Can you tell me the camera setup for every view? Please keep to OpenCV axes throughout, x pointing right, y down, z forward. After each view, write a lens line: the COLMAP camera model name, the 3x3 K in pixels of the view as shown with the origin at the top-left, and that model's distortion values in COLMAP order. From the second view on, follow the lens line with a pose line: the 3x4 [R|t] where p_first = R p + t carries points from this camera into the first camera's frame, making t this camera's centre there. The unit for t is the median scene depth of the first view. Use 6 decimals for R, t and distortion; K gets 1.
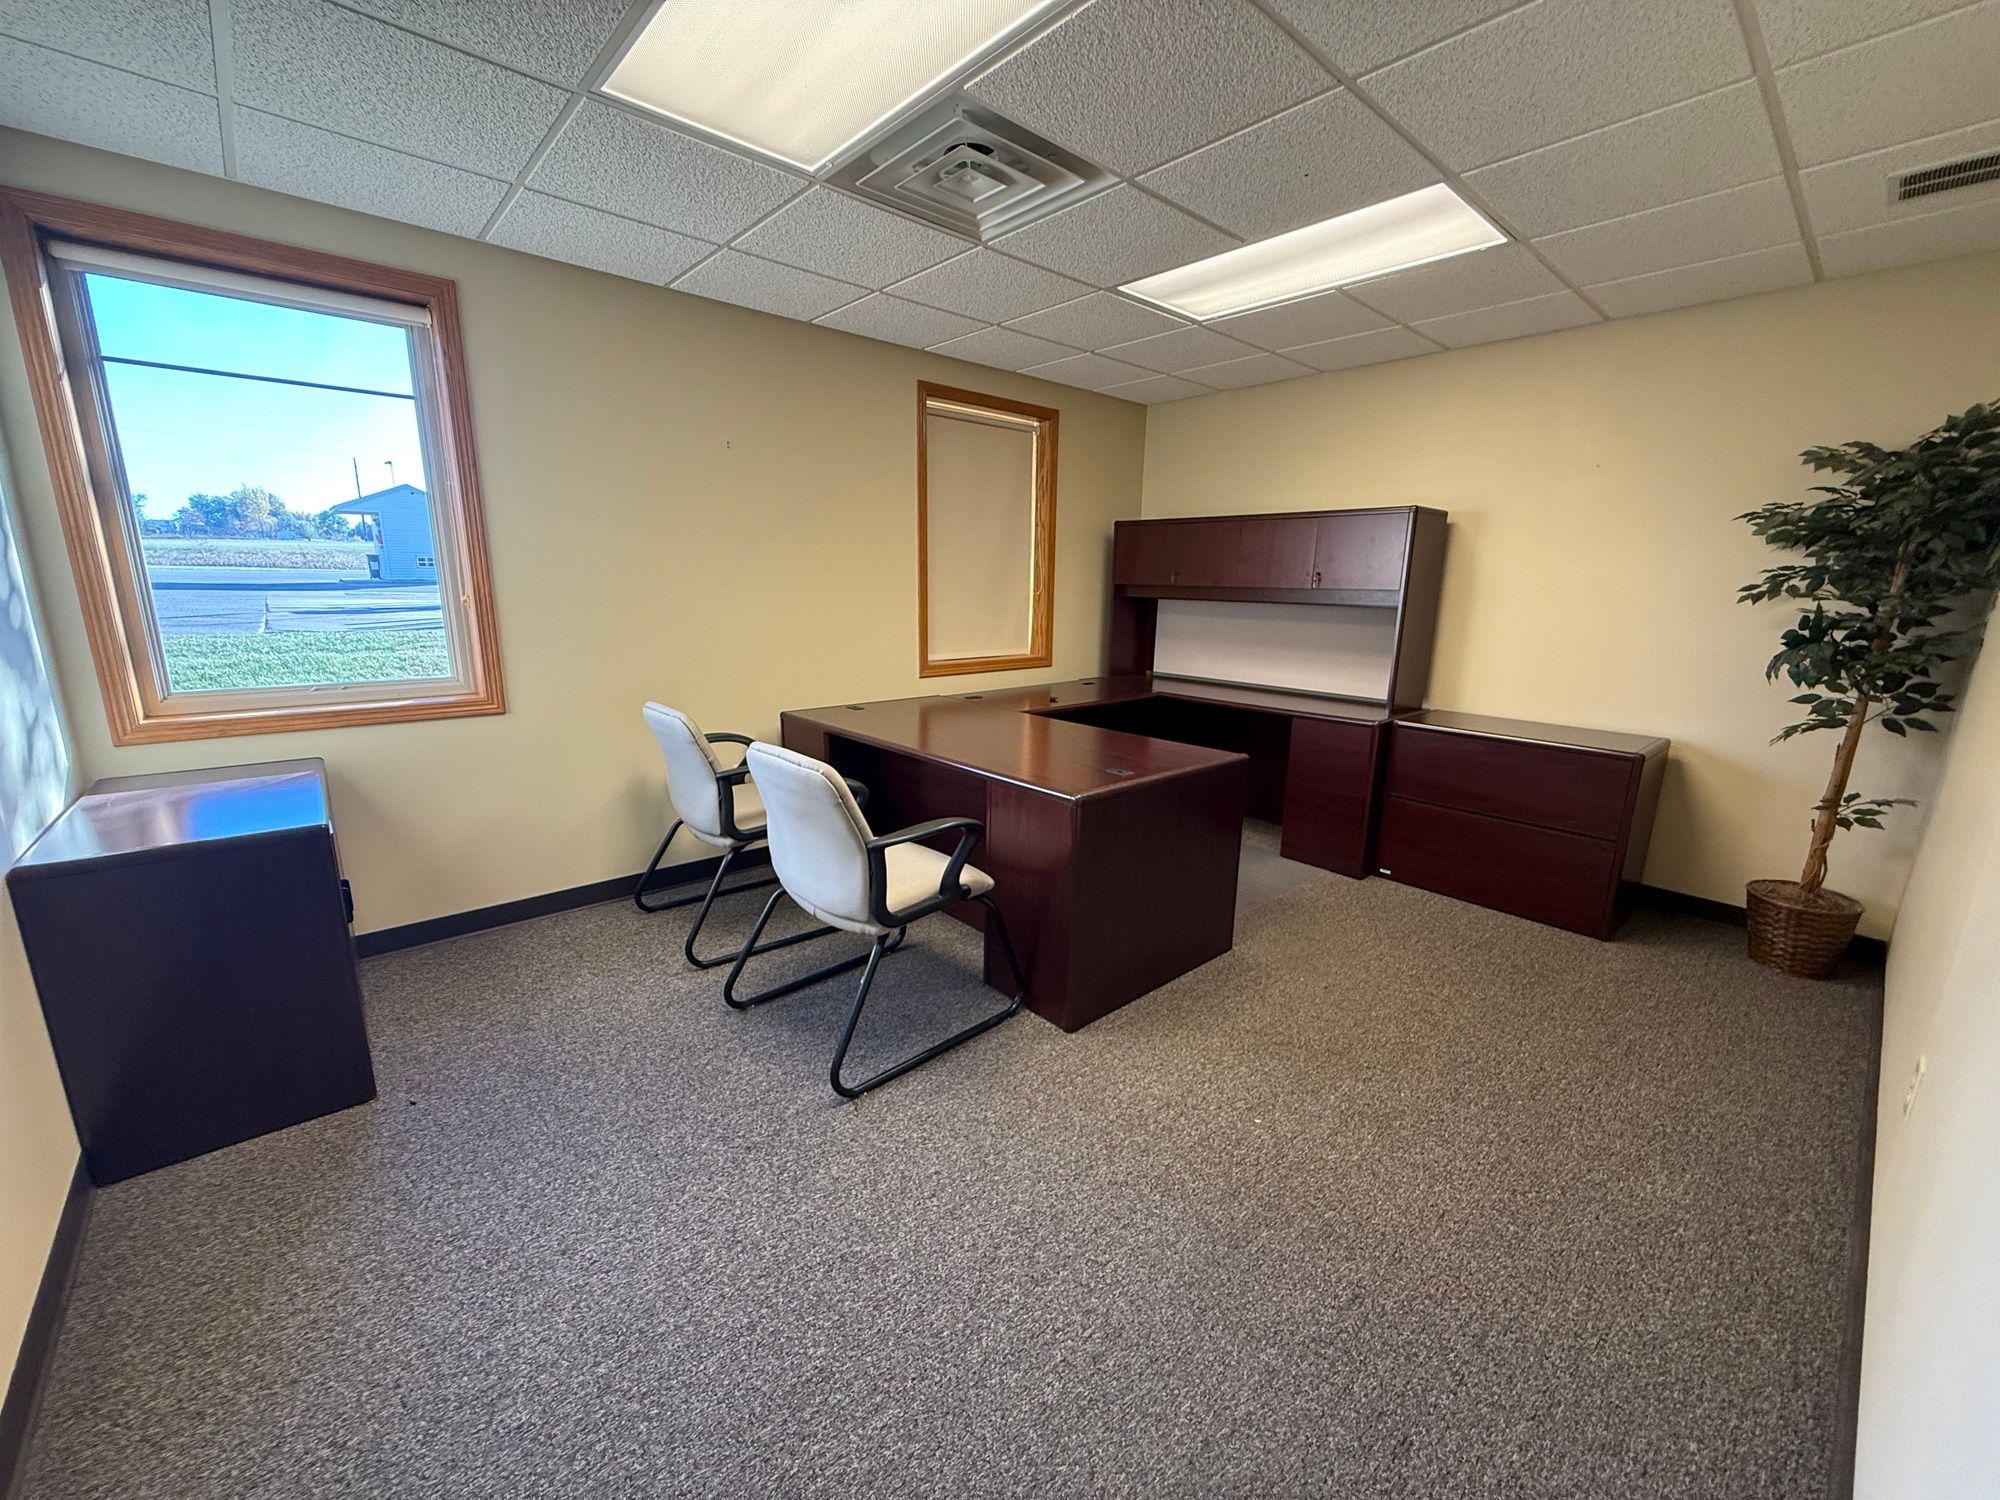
lens RADIAL K [[795.0, 0, 1000.6], [0, 795.0, 754.5], [0, 0, 1]] dist [0.000130, -0.000101]
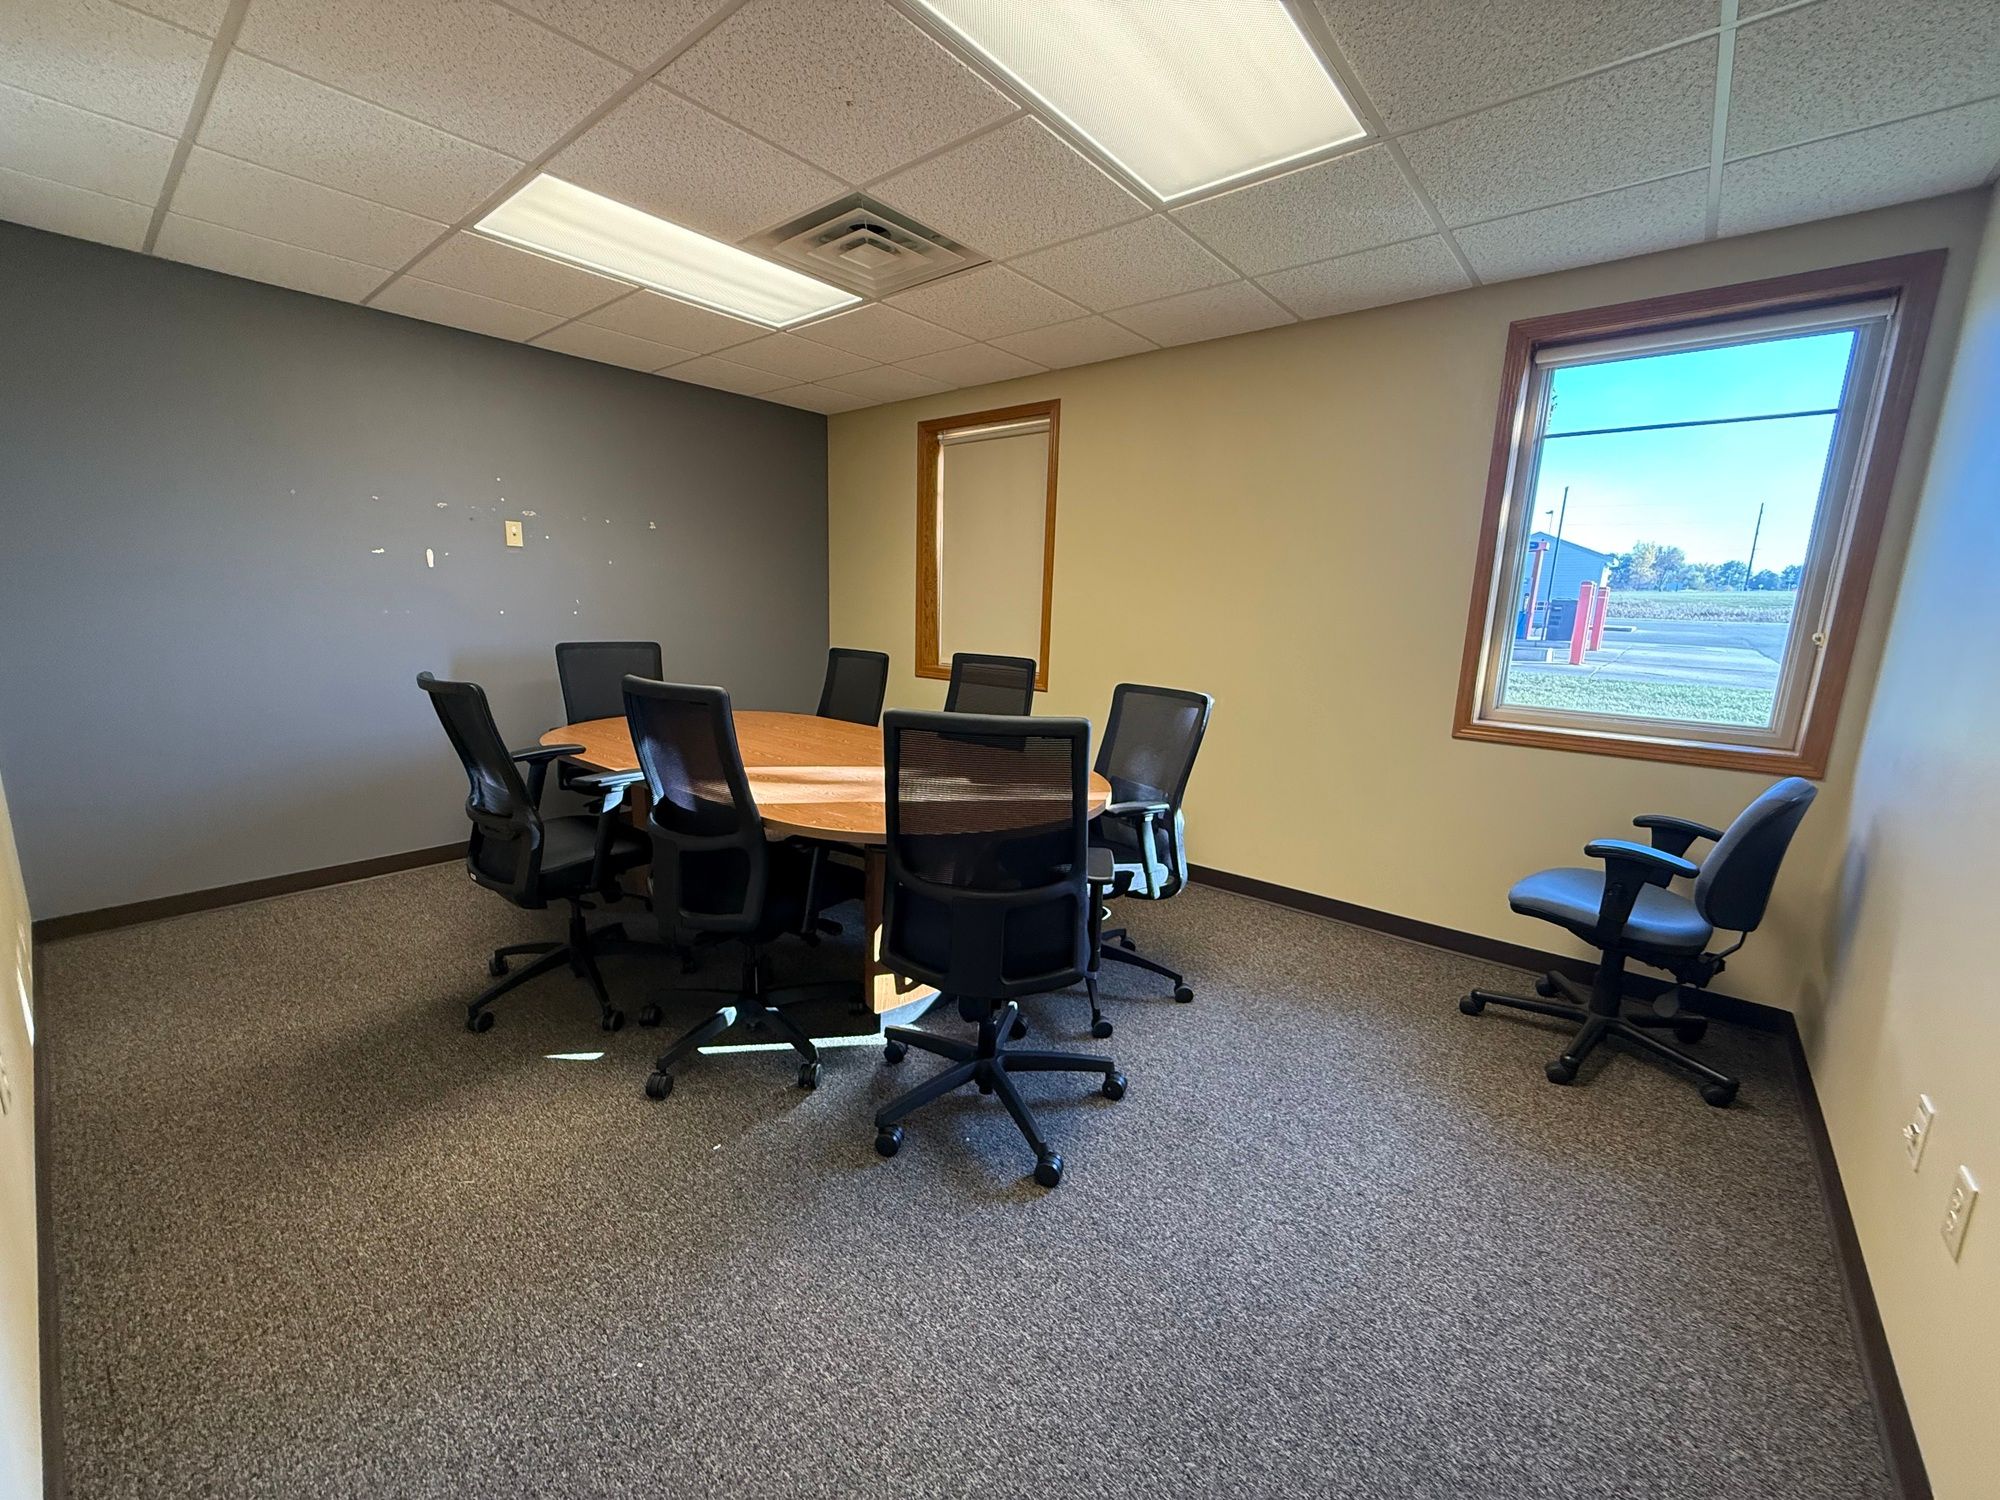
lens RADIAL K [[795.0, 0, 985.6], [0, 795.0, 755.8], [0, 0, 1]] dist [0.000130, -0.000101]
pose [[0.139891, 0.185614, -0.972614, 0.445754], [-0.229887, 0.961521, 0.150432, -0.075229], [0.963111, 0.202547, 0.177178, 0.380603]]
